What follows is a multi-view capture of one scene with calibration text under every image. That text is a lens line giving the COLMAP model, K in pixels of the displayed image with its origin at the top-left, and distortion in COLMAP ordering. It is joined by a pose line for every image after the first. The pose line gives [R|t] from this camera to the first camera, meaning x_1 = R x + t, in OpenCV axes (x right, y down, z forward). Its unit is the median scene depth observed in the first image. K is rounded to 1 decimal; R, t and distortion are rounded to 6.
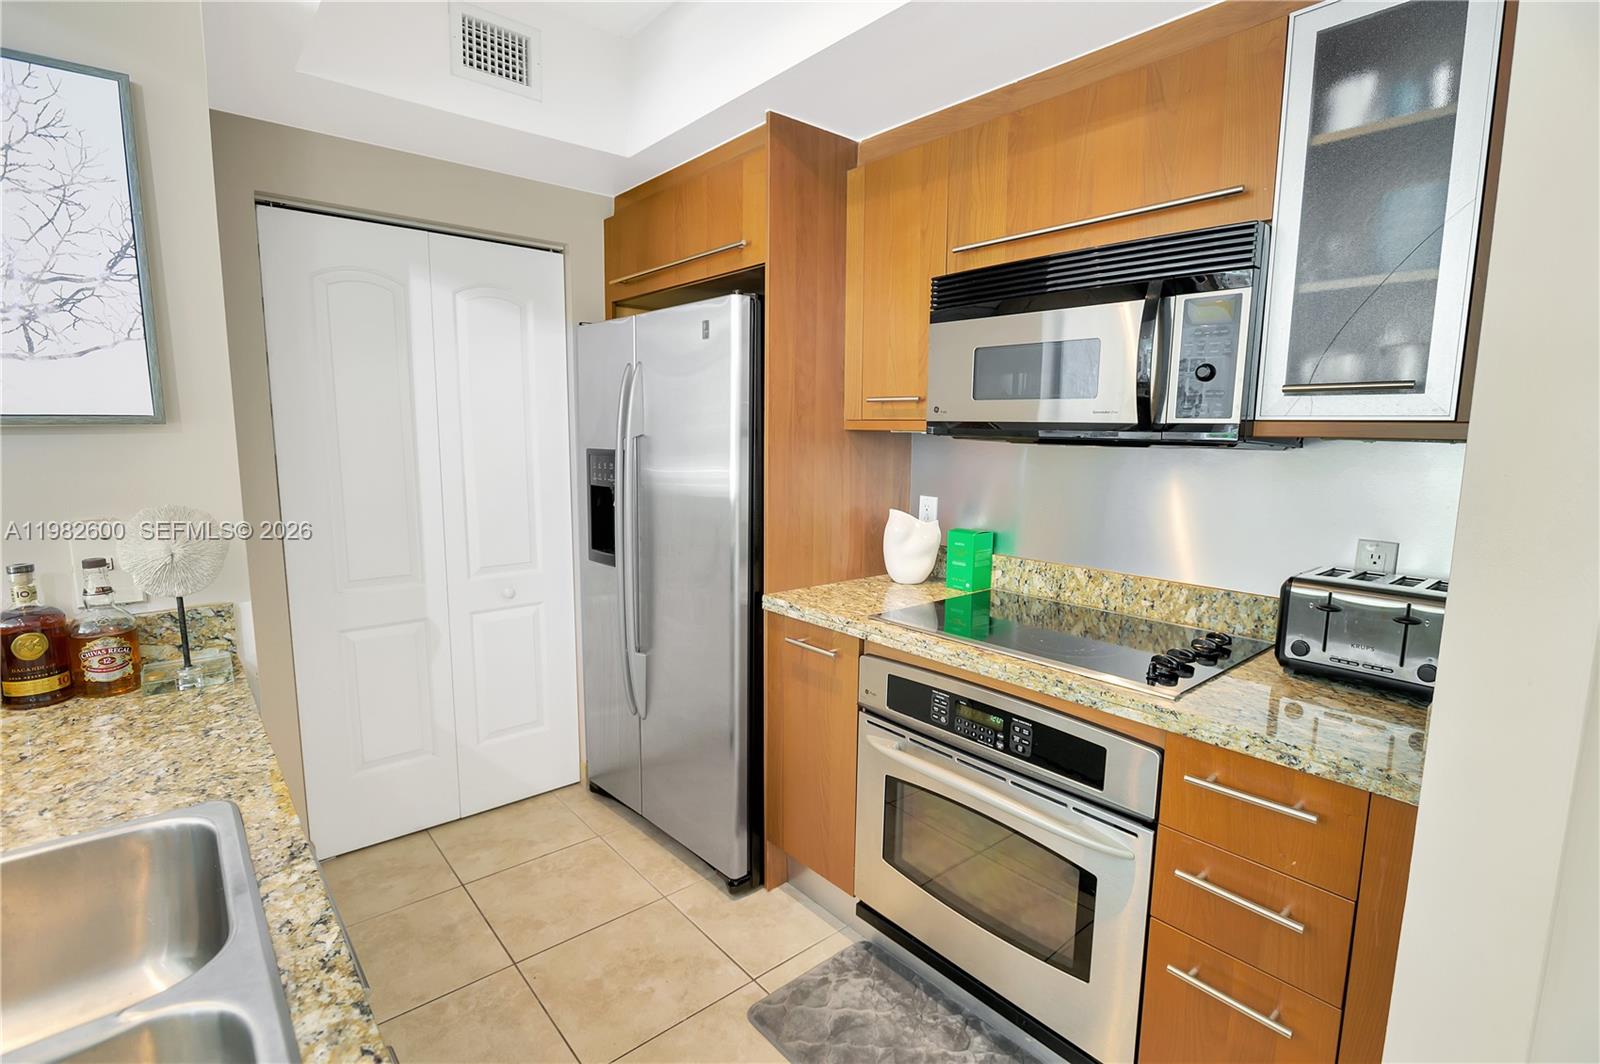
lens RADIAL K [[760.5, 0, 800.0], [0, 760.5, 532.0], [0, 0, 1]] dist [-0.005401, -0.000325]
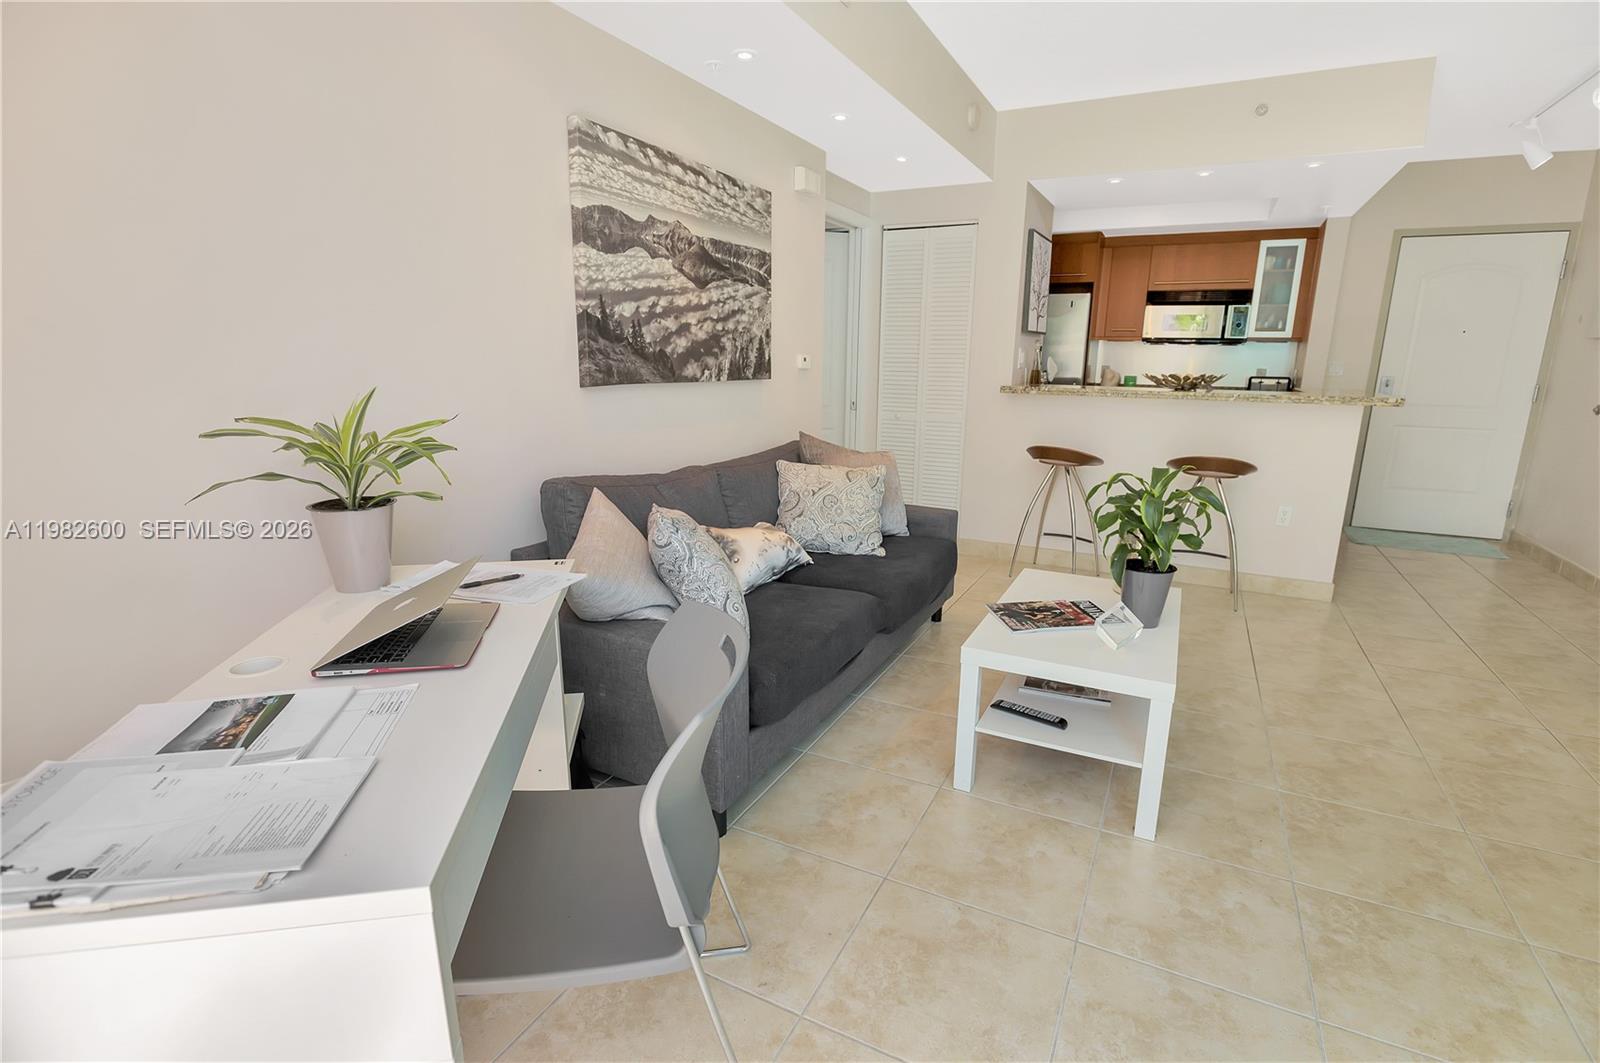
lens RADIAL K [[760.5, 0, 800.0], [0, 760.5, 531.5], [0, 0, 1]] dist [-0.005401, -0.000325]
pose [[0.925712, -0.084334, 0.368707, -2.884532], [0.048376, 0.993218, 0.105721, 0.308187], [-0.375122, -0.080031, 0.923514, -1.750496]]
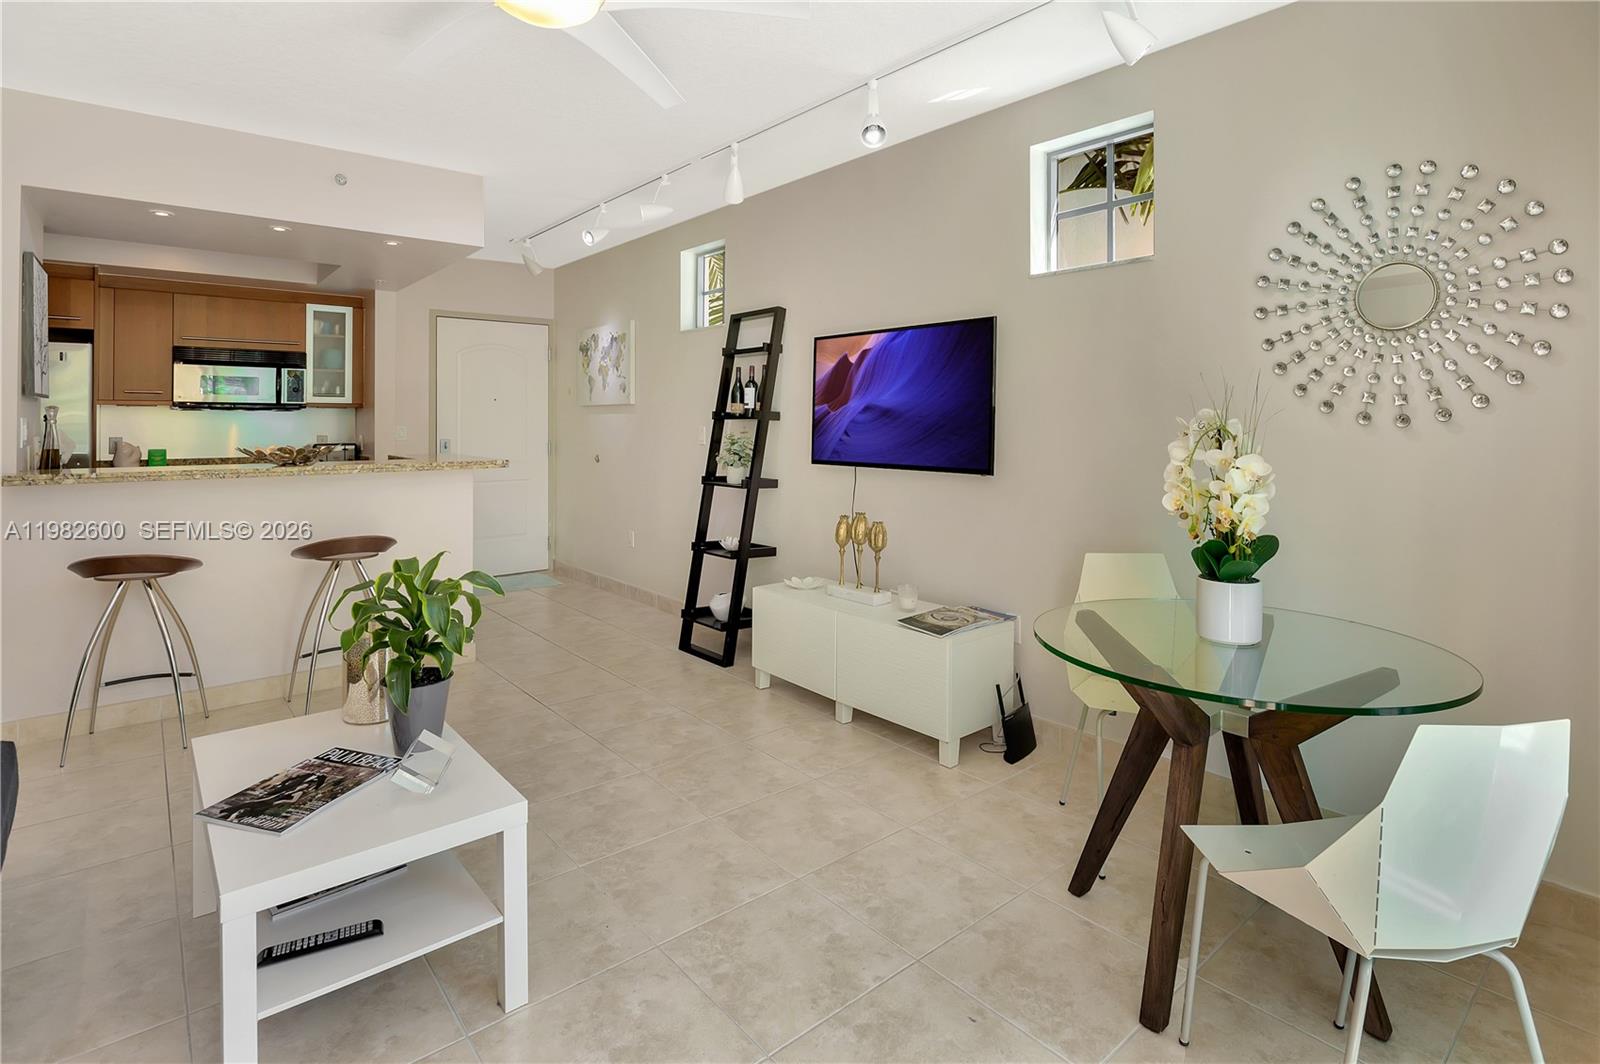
lens RADIAL K [[809.6, 0, 808.8], [0, 809.6, 420.2], [0, 0, 1]] dist [-0.000477, -0.000367]
pose [[0.004153, -0.009470, 0.999947, -3.037736], [0.137633, 0.990444, 0.008809, 0.221596], [-0.990475, 0.137589, 0.005417, -1.323126]]
